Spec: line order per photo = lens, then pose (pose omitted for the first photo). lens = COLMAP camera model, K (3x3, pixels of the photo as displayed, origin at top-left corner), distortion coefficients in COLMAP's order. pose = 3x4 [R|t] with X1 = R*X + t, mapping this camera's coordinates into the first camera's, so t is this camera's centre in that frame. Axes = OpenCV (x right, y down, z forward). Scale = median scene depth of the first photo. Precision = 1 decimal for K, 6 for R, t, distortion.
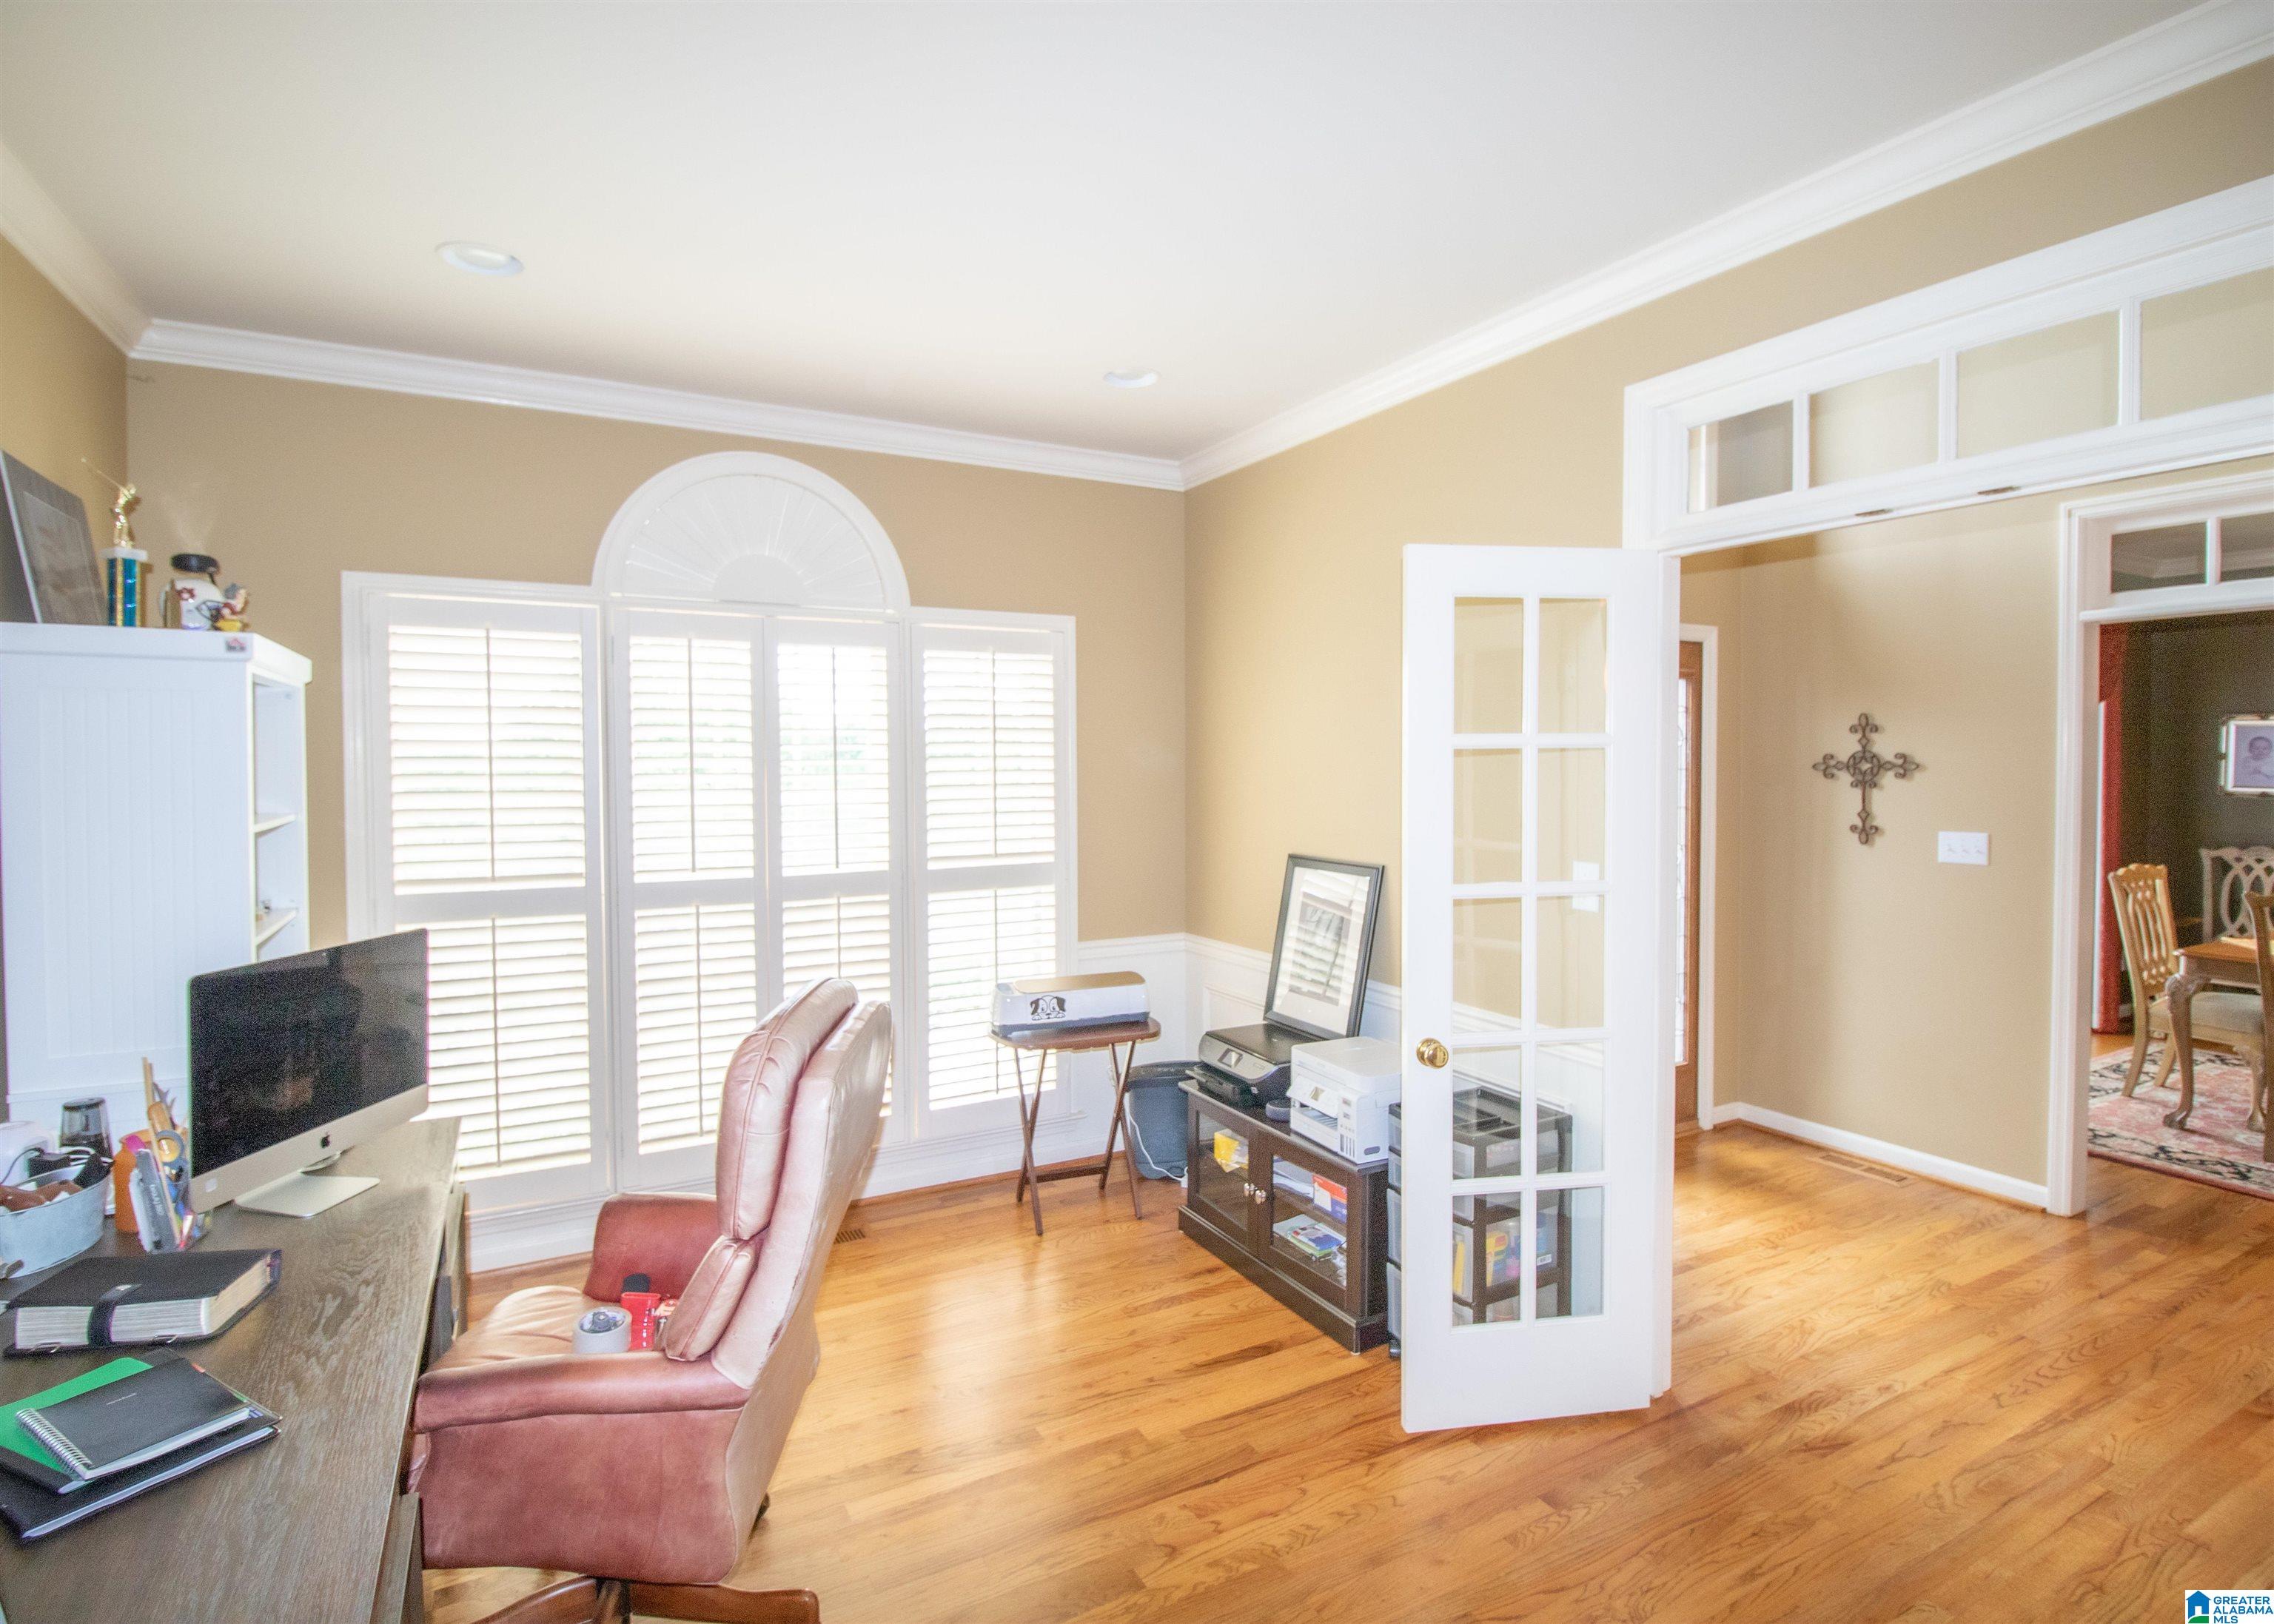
lens RADIAL K [[1127.5, 0, 1112.9], [0, 1127.5, 802.0], [0, 0, 1]] dist [0.003708, -0.015953]
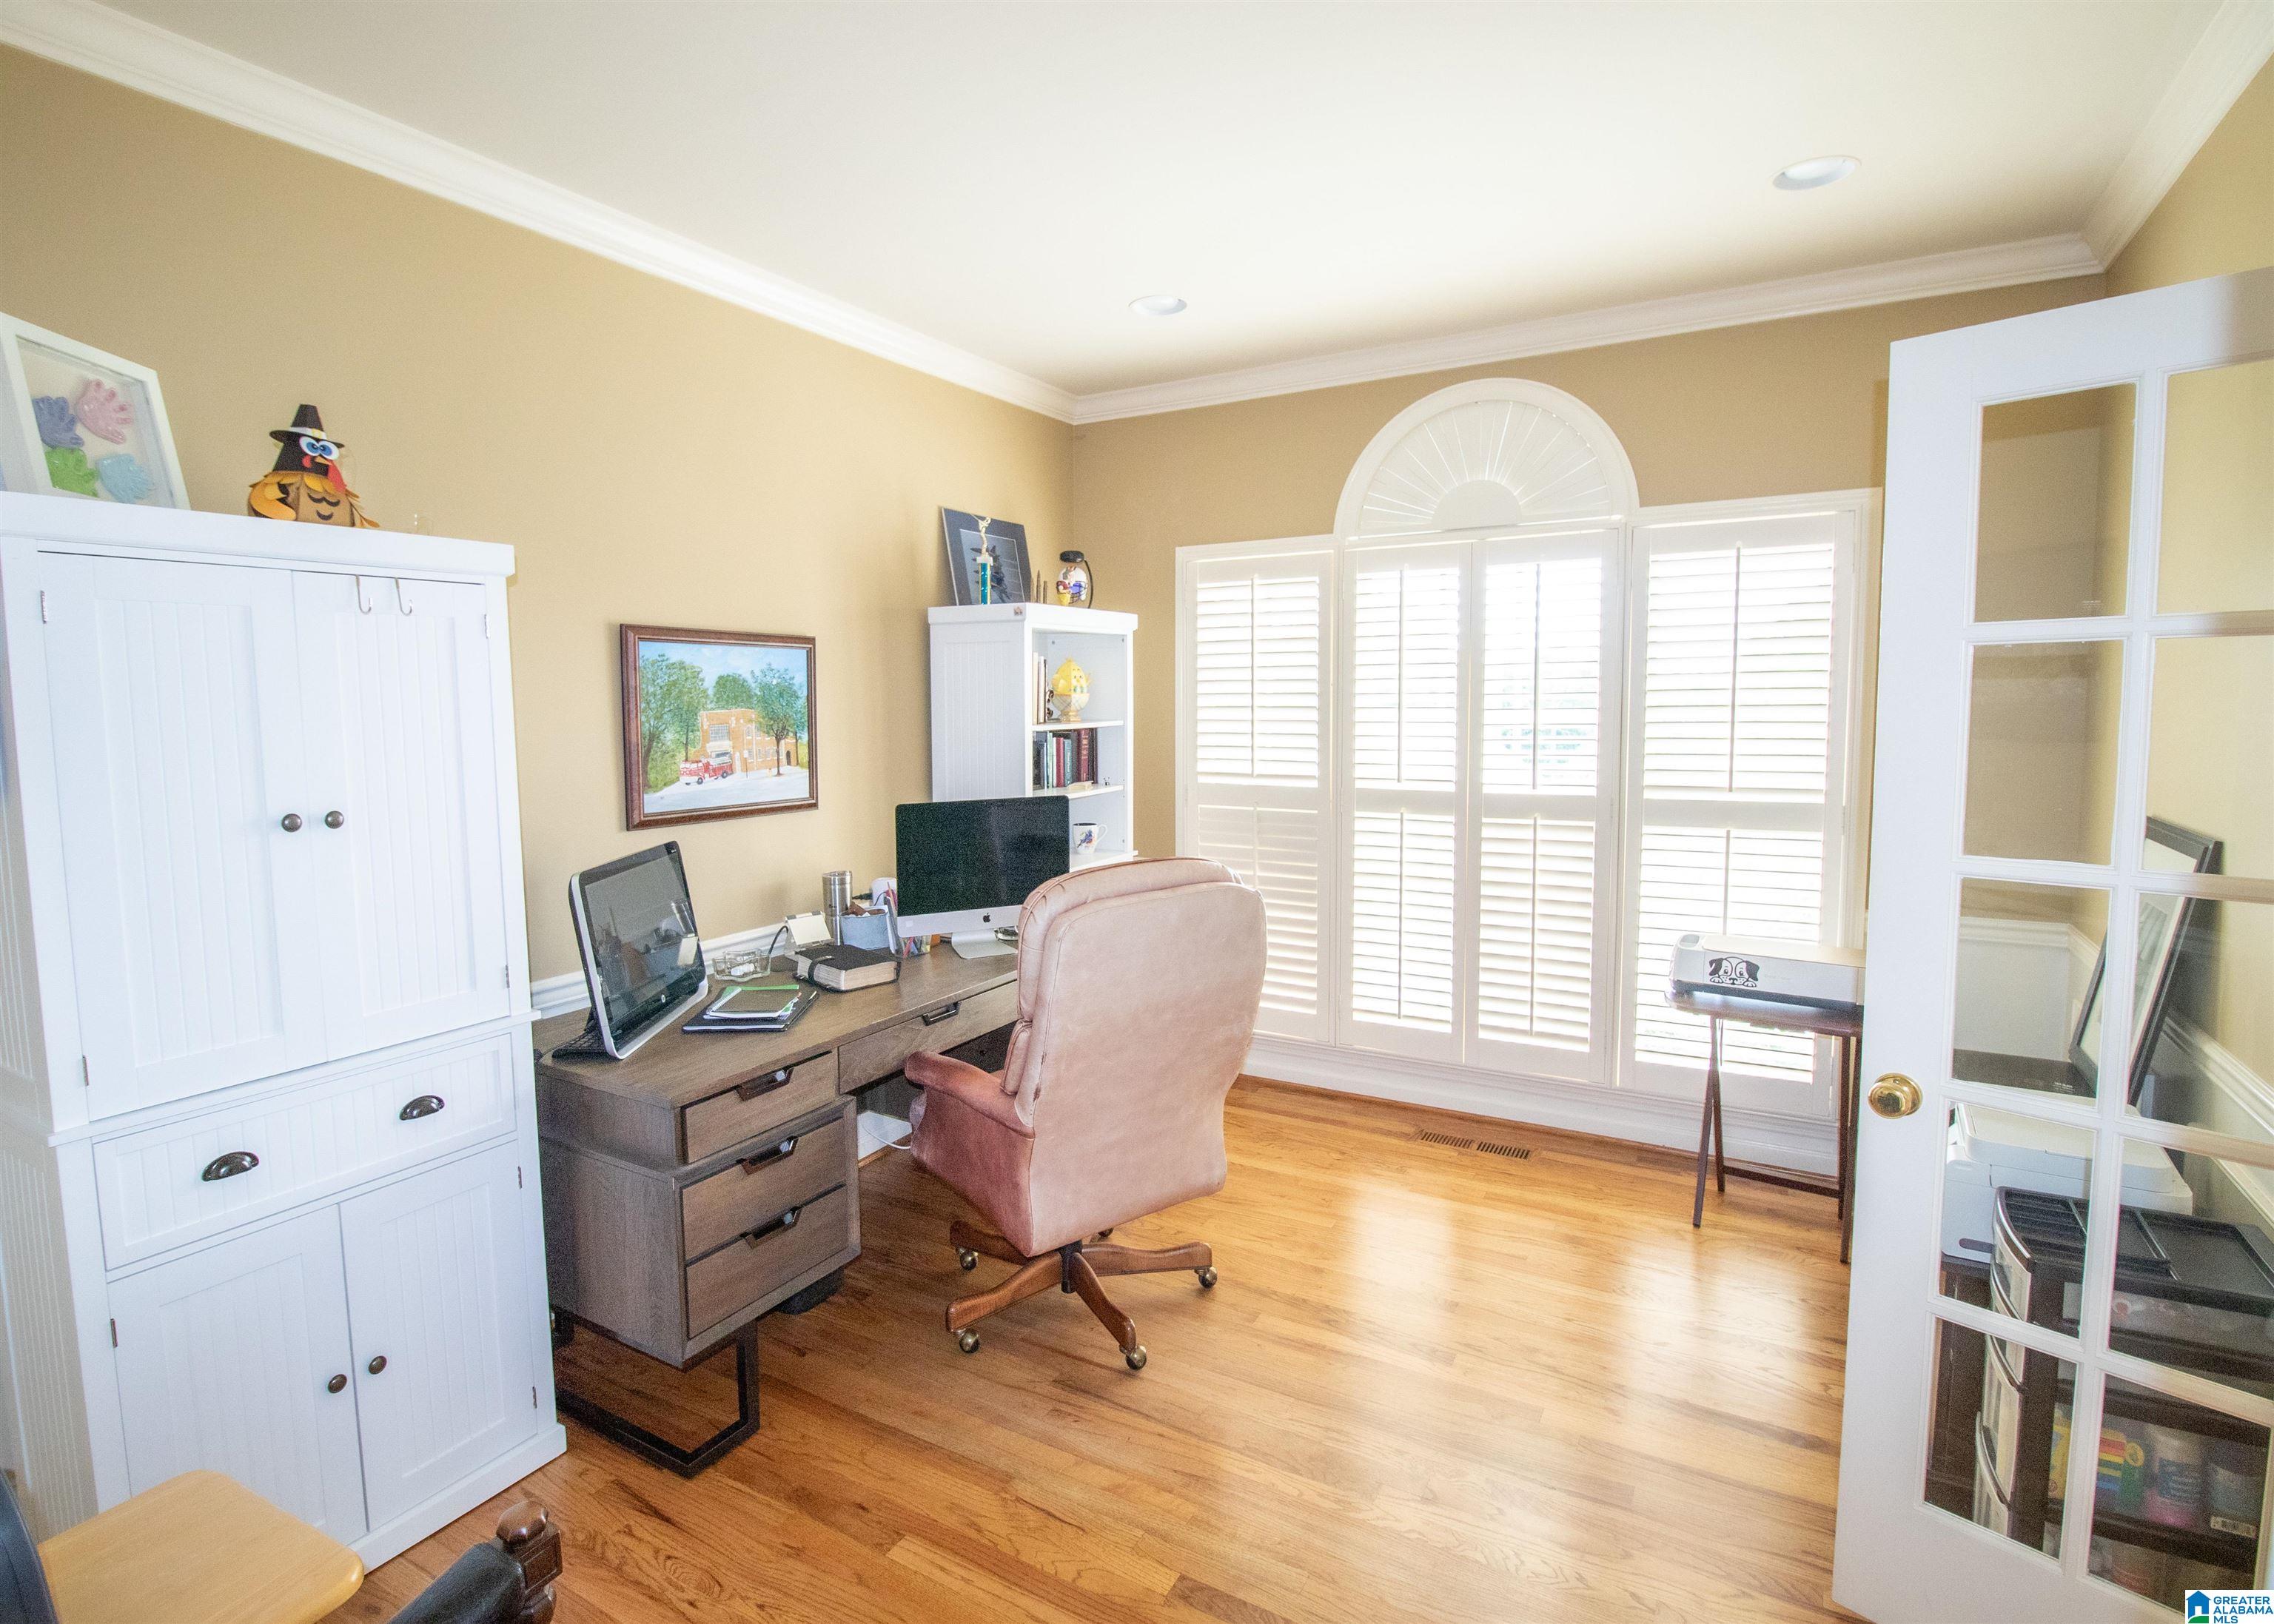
lens RADIAL K [[1111.1, 0, 1180.4], [0, 1111.1, 795.7], [0, 0, 1]] dist [0.000843, -0.011851]
pose [[0.546623, 0.077221, -0.833811, 0.408862], [-0.018170, 0.996598, 0.080386, -0.008481], [0.837182, -0.028790, 0.546166, 0.209121]]
